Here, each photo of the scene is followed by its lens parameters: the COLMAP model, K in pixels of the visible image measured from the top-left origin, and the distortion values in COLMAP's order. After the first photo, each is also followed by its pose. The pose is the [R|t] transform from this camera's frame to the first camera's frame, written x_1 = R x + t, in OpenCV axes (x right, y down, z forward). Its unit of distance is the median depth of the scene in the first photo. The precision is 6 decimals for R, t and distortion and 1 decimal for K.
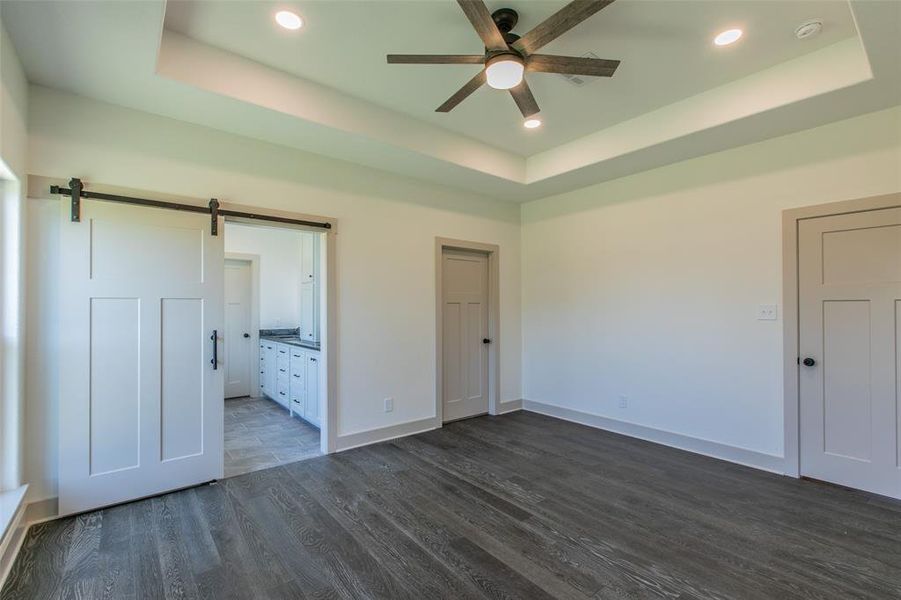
lens RADIAL K [[398.6, 0, 448.8], [0, 398.6, 308.1], [0, 0, 1]] dist [-0.012730, -0.000230]
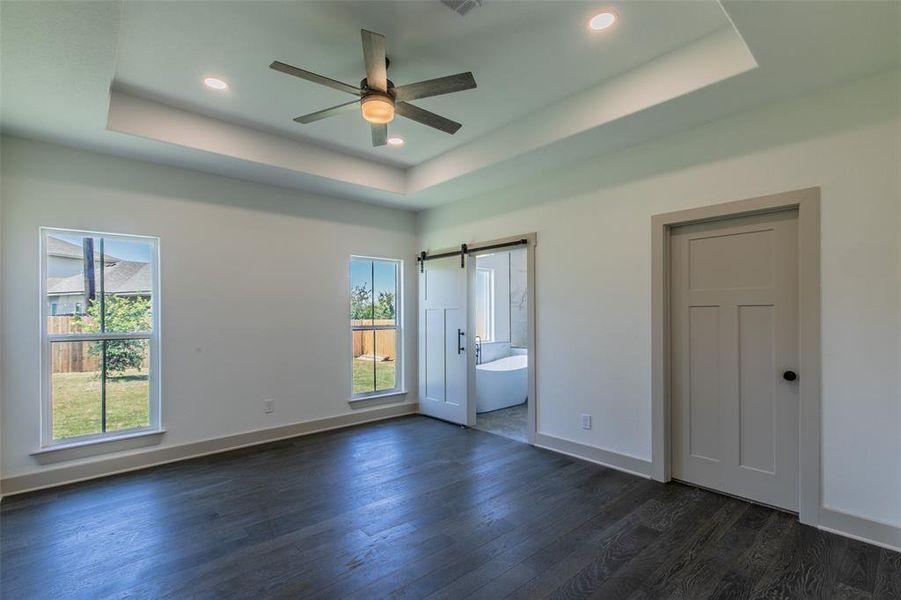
lens RADIAL K [[419.3, 0, 449.8], [0, 419.3, 315.8], [0, 0, 1]] dist [-0.000645, -0.000056]
pose [[0.043696, 0.007578, -0.999016, 0.824307], [0.006634, 0.999947, 0.007875, -0.006065], [0.999023, -0.006972, 0.043644, 0.686087]]
